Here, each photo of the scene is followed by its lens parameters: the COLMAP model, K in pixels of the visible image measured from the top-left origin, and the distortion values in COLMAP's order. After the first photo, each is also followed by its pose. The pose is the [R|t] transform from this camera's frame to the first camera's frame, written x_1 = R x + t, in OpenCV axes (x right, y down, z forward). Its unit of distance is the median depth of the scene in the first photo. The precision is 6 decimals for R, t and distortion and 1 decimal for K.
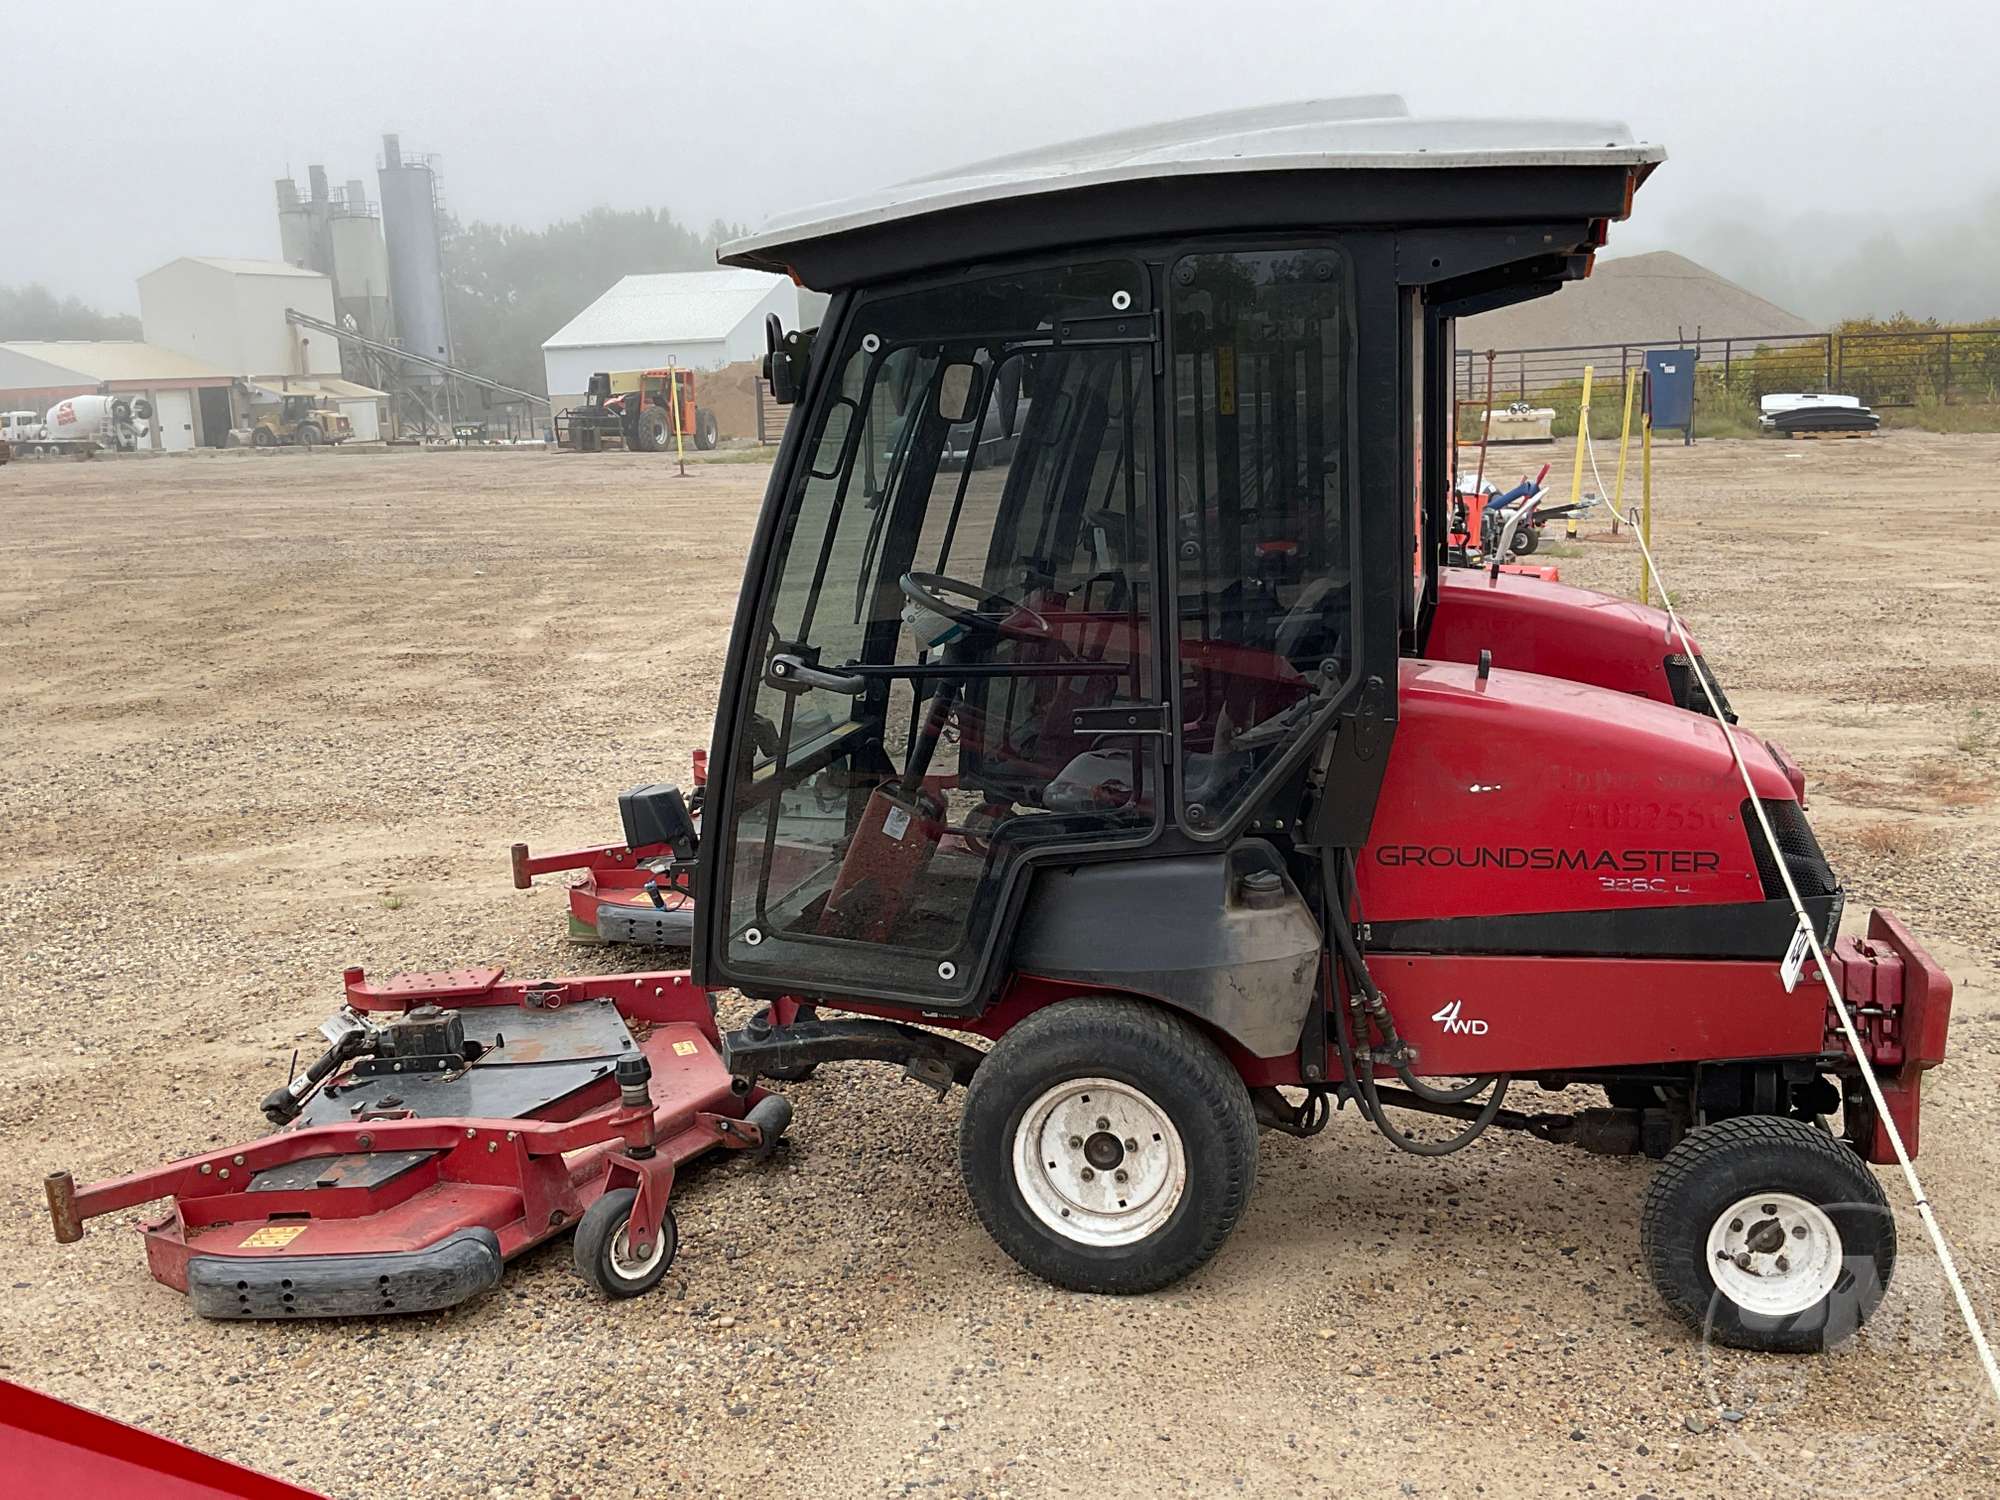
lens RADIAL K [[1799.6, 0, 1038.6], [0, 1799.6, 730.6], [0, 0, 1]] dist [0.129149, -0.243177]
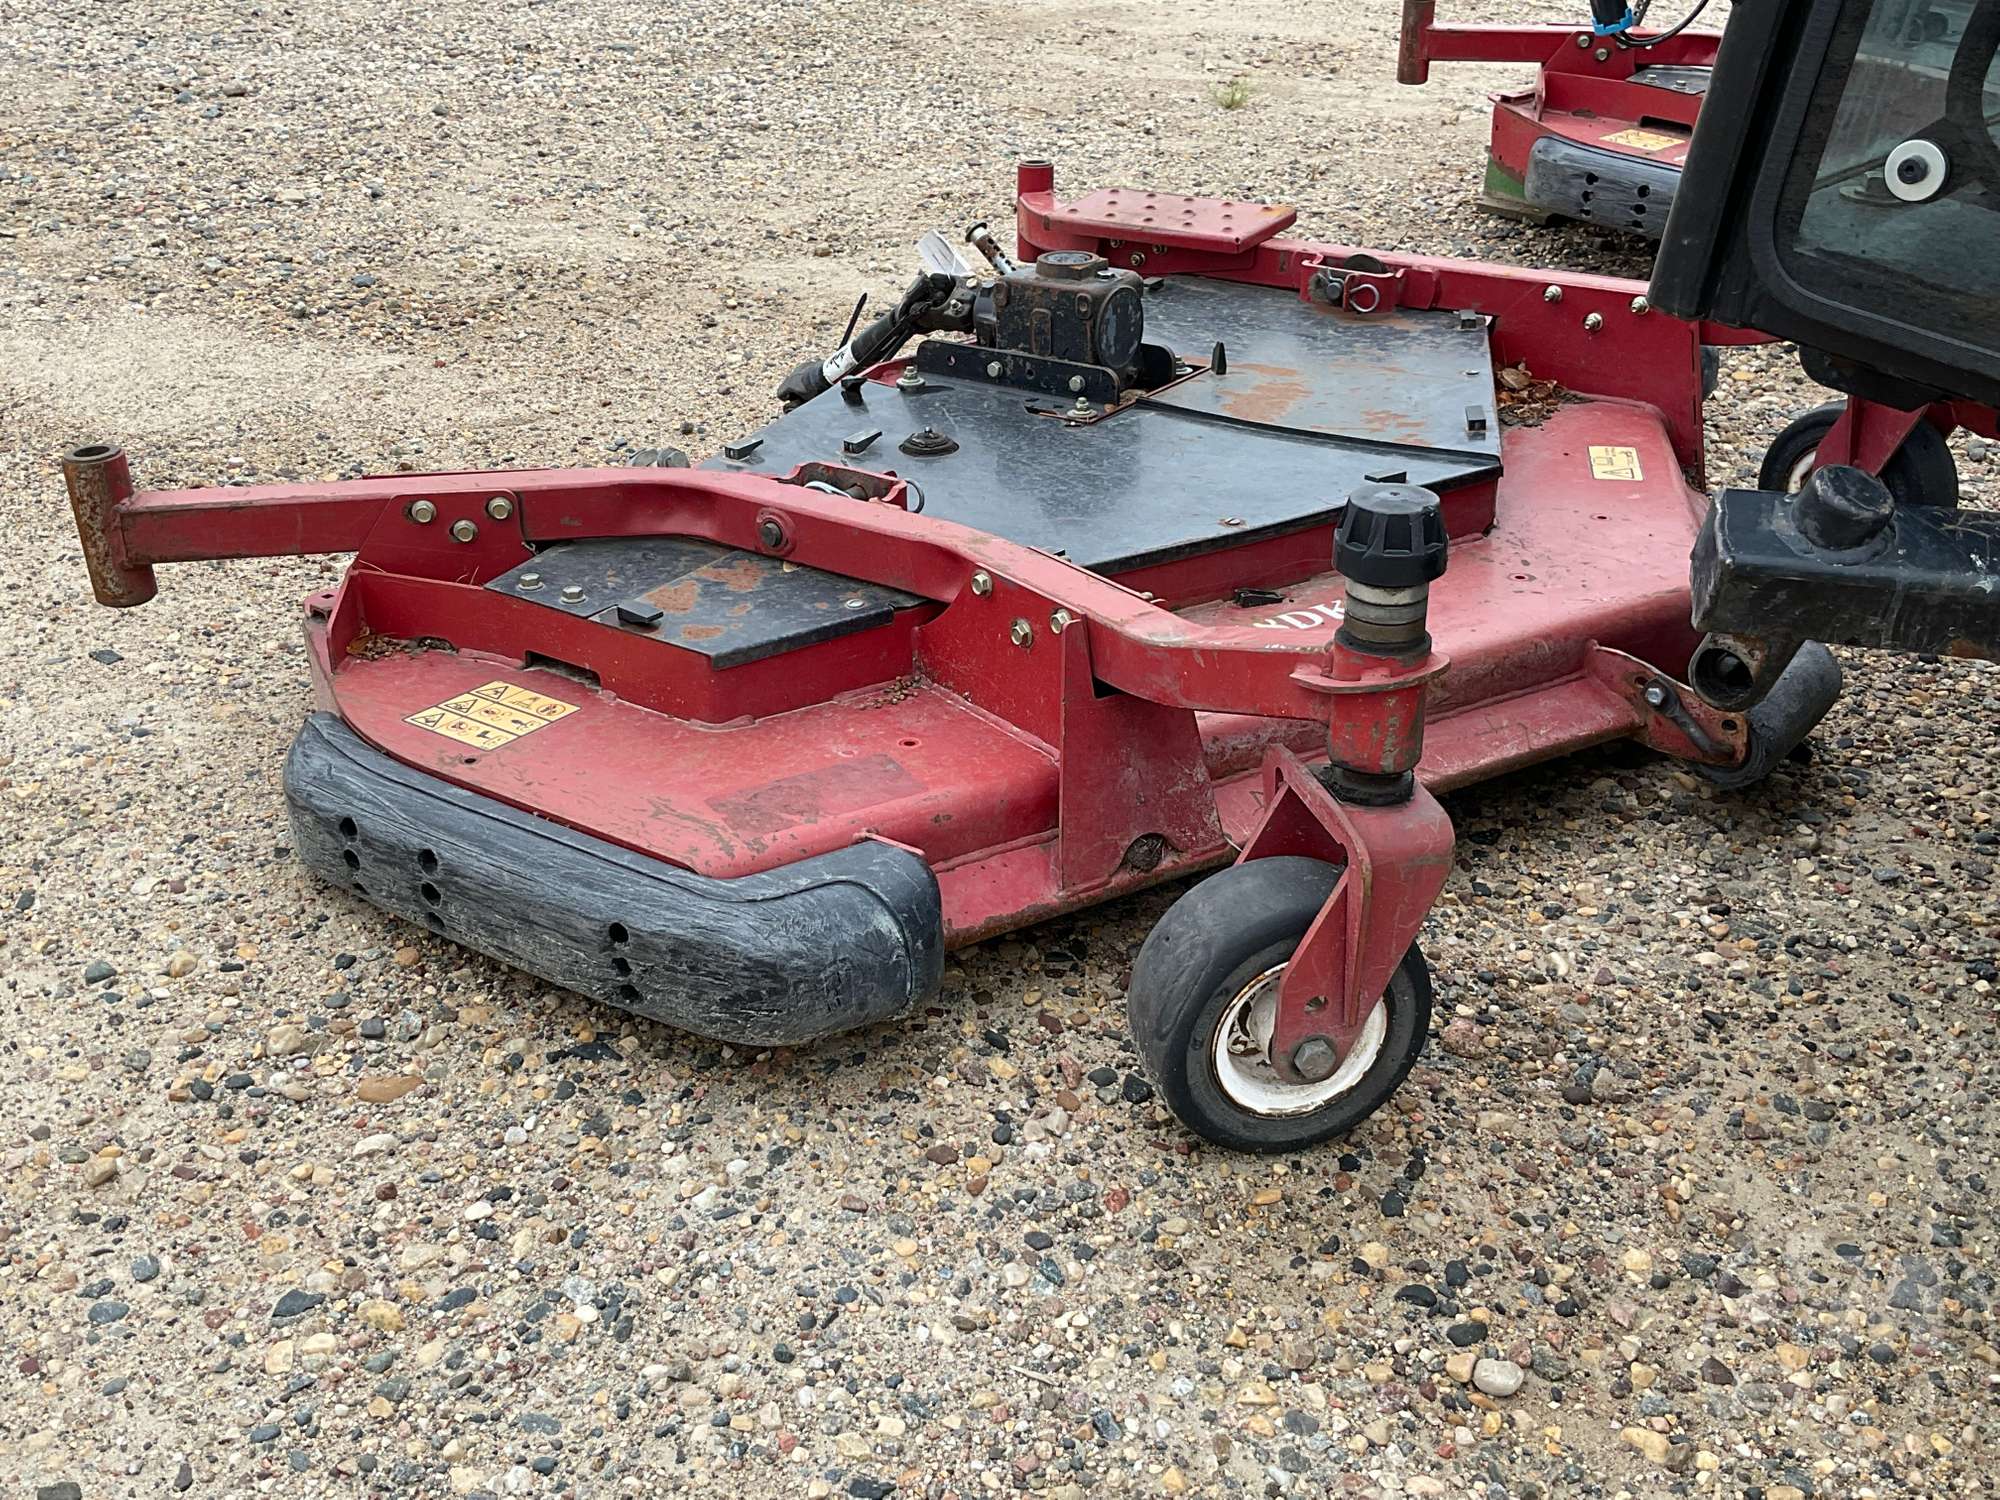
lens RADIAL K [[1799.6, 0, 1038.6], [0, 1799.6, 730.6], [0, 0, 1]] dist [0.129149, -0.243177]
pose [[0.846485, 0.294889, -0.443287, -0.122564], [-0.116634, 0.915085, 0.386025, 0.100399], [0.519480, -0.275062, 0.809000, 0.685705]]
